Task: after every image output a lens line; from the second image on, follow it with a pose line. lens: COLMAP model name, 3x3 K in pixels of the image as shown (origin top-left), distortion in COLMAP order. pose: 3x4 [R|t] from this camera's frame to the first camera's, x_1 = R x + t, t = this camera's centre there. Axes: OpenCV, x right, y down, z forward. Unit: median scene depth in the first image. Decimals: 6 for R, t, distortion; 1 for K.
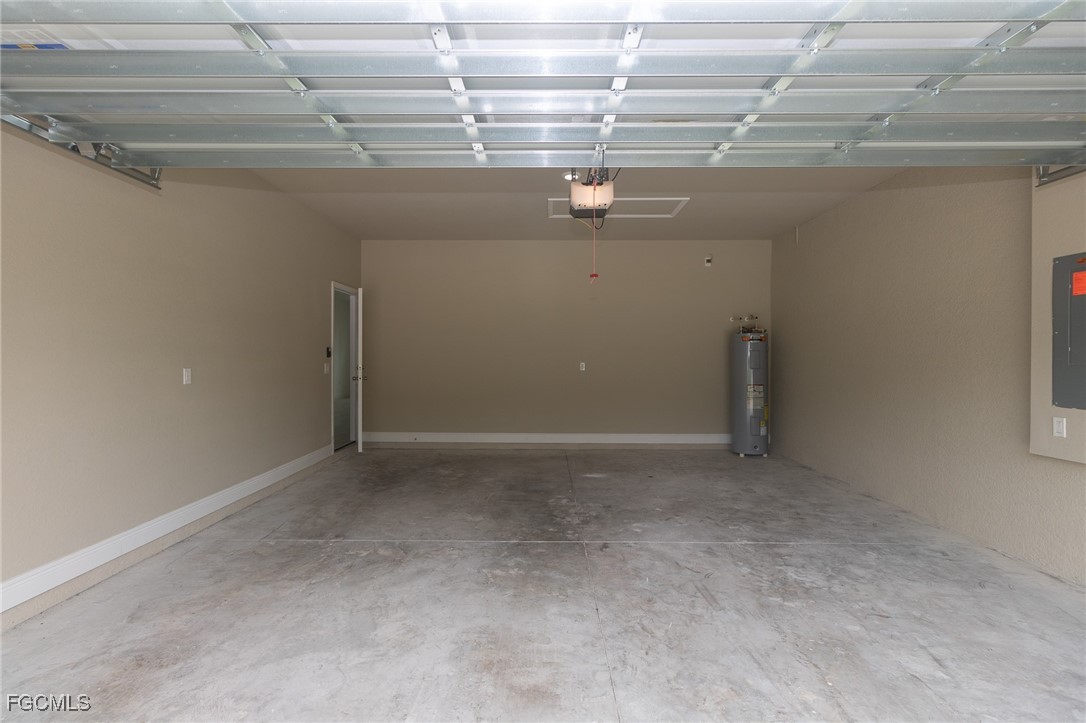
lens RADIAL K [[498.0, 0, 539.3], [0, 498.0, 359.5], [0, 0, 1]] dist [0.002276, 0.001346]
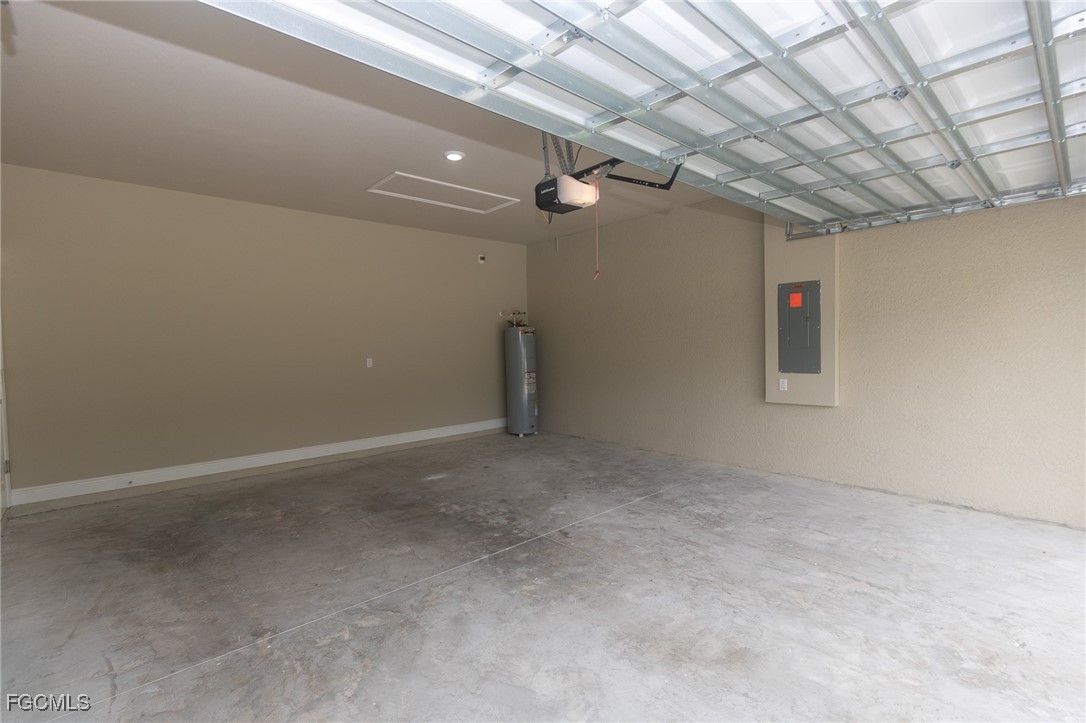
lens RADIAL K [[498.0, 0, 541.0], [0, 498.0, 359.3], [0, 0, 1]] dist [0.002276, 0.001346]
pose [[0.728993, -0.037663, 0.683484, -0.596170], [0.027299, 0.999290, 0.025949, -0.013948], [-0.683977, -0.000258, 0.729504, 0.278876]]
